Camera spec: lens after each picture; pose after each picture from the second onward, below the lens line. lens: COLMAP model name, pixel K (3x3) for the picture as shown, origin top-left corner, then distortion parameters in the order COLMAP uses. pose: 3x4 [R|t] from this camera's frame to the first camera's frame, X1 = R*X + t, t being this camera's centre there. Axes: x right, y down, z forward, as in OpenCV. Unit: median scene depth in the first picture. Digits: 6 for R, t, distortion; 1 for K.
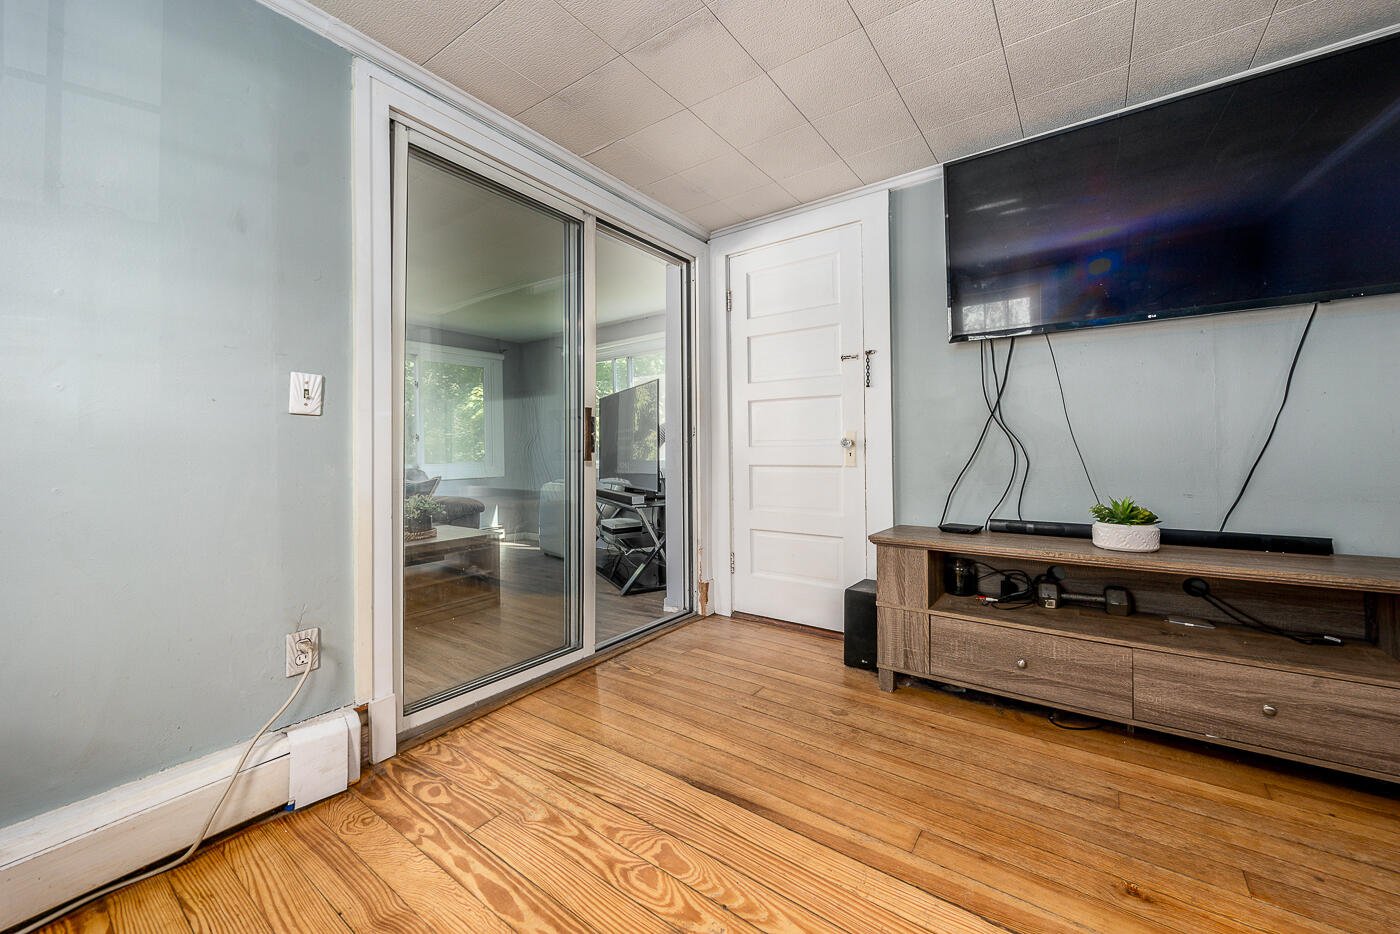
lens RADIAL K [[506.2, 0, 728.4], [0, 506.2, 443.7], [0, 0, 1]] dist [-0.000584, -0.000054]
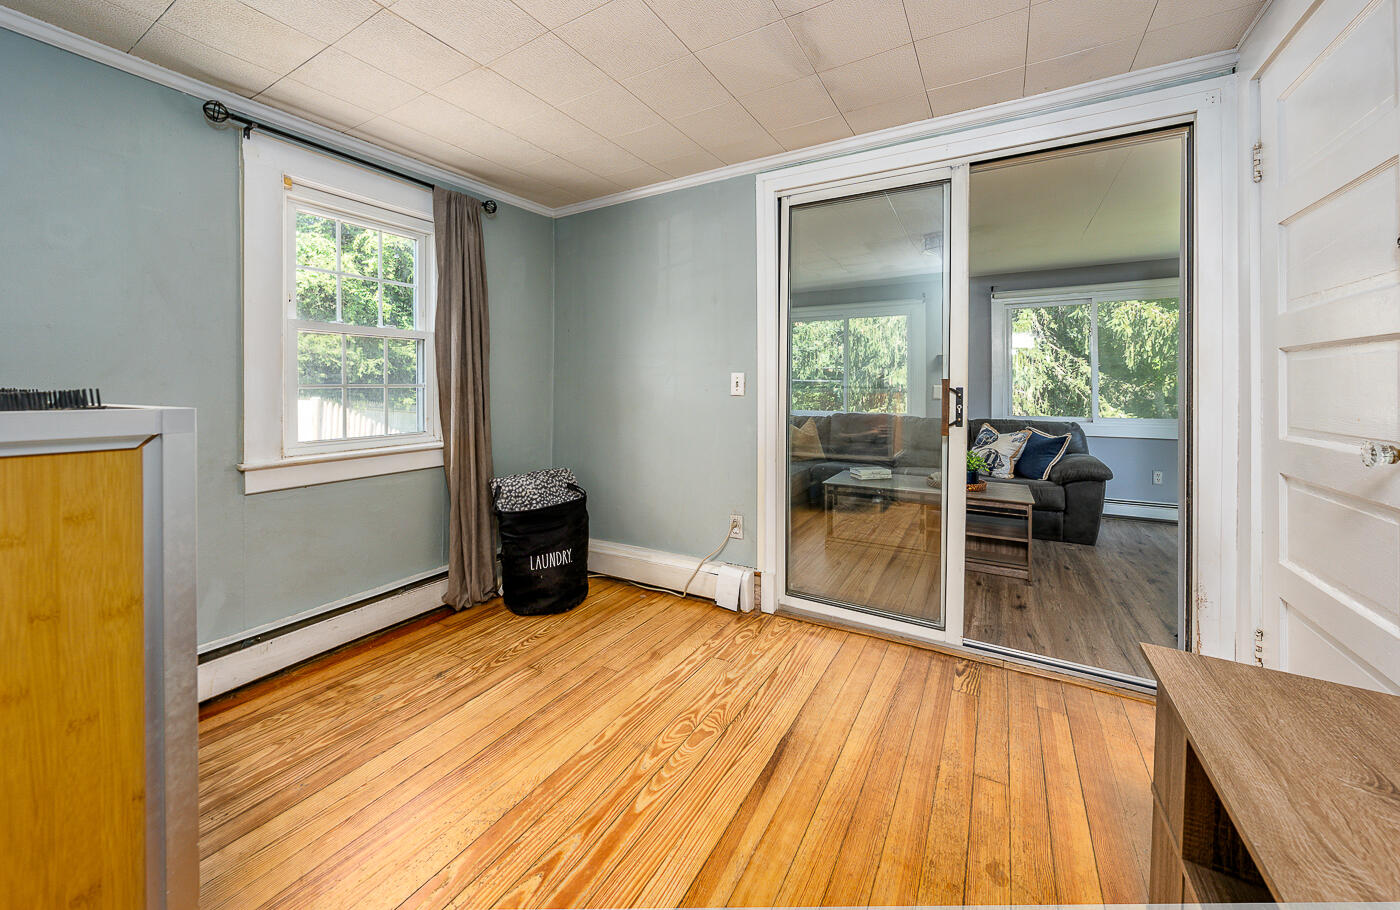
lens RADIAL K [[537.2, 0, 693.1], [0, 537.2, 392.7], [0, 0, 1]] dist [0.000690, 0.000032]
pose [[0.069630, 0.017269, -0.997423, 1.059661], [0.008189, 0.999807, 0.017882, -0.104758], [0.997539, -0.009413, 0.069475, 0.721296]]
